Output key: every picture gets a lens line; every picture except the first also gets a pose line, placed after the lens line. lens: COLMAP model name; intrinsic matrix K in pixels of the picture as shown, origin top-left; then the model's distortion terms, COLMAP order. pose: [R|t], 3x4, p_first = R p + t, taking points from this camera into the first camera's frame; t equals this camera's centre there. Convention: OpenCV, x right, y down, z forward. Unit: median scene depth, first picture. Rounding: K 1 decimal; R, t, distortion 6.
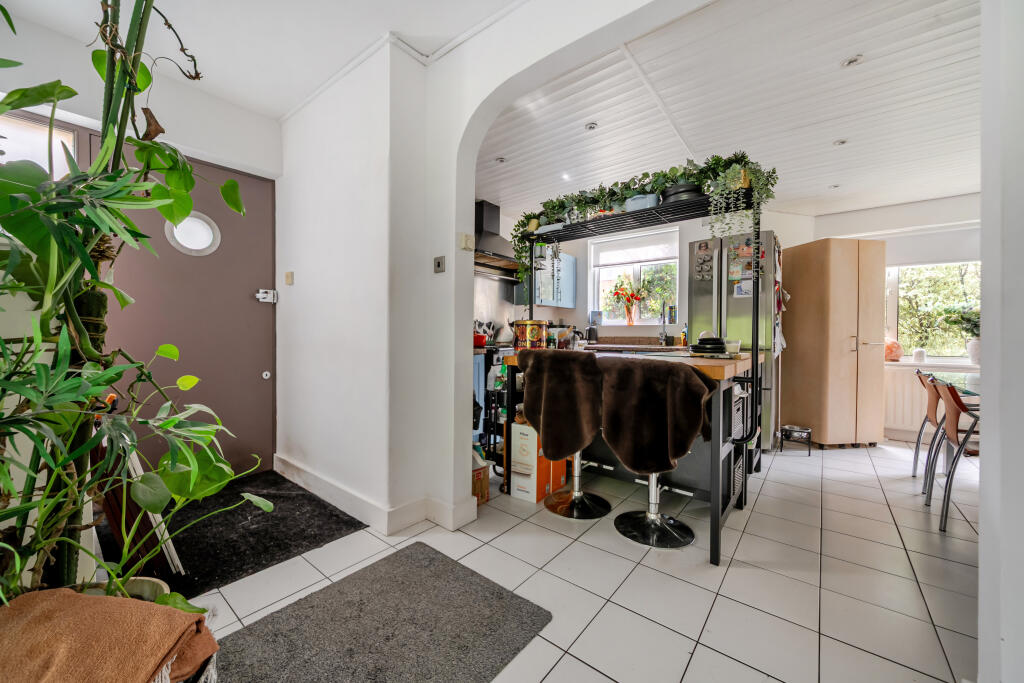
lens RADIAL K [[387.6, 0, 502.7], [0, 387.6, 340.4], [0, 0, 1]] dist [-0.003632, 0.000209]
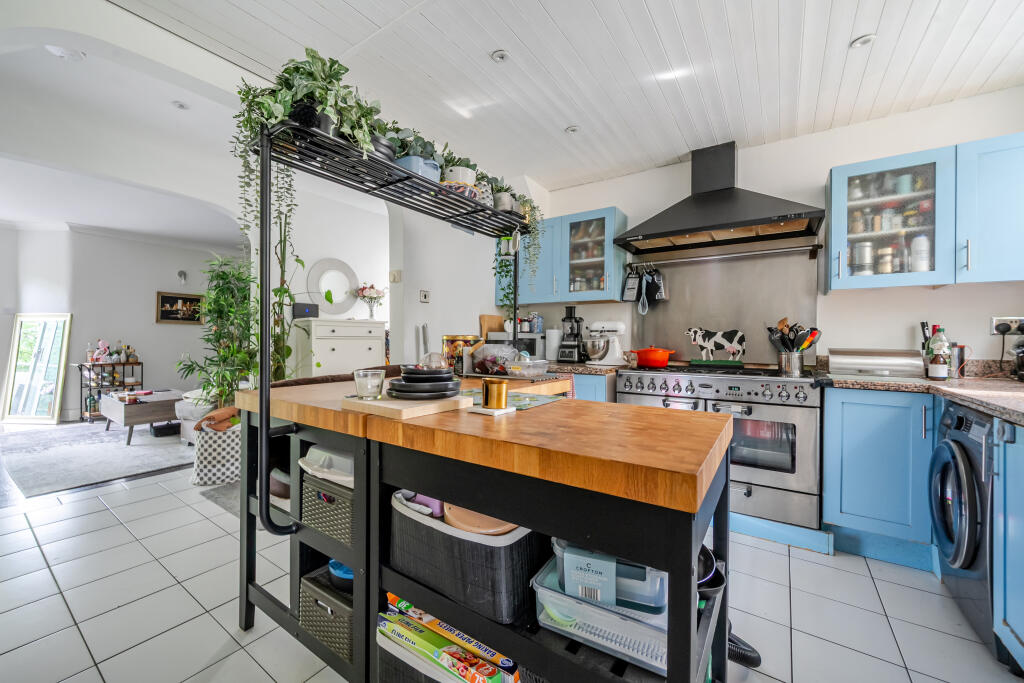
lens RADIAL K [[387.6, 0, 492.0], [0, 387.6, 339.5], [0, 0, 1]] dist [-0.003632, 0.000209]
pose [[0.083619, -0.001108, -0.996497, 1.049192], [-0.019346, 0.999809, -0.002735, -0.044460], [0.996310, 0.019507, 0.083582, 1.062233]]
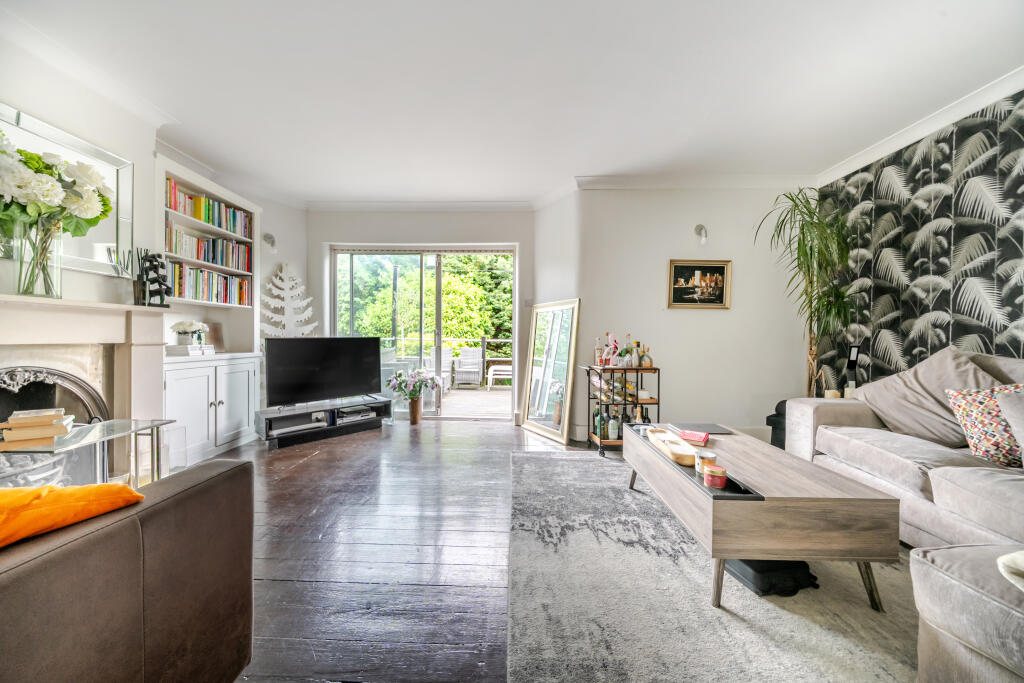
lens RADIAL K [[349.3, 0, 502.5], [0, 349.3, 341.9], [0, 0, 1]] dist [-0.006103, 0.000430]
pose [[-0.785636, -0.003732, -0.618678, -0.129436], [-0.016527, 0.999752, 0.014957, 0.015889], [0.618468, 0.021976, -0.785502, -0.137884]]
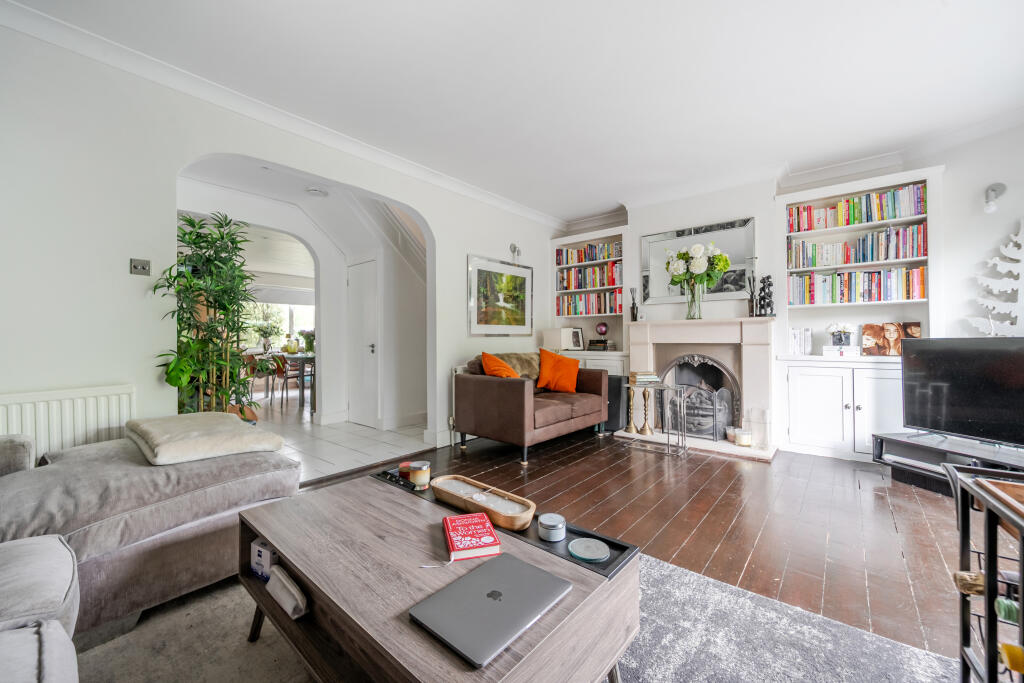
lens RADIAL K [[387.6, 0, 512.8], [0, 387.6, 340.0], [0, 0, 1]] dist [-0.003632, 0.000209]
pose [[-0.010949, -0.006965, 0.999916, -1.440935], [0.014873, 0.999864, 0.007127, 0.011870], [-0.999829, 0.014950, -0.010844, -0.558452]]
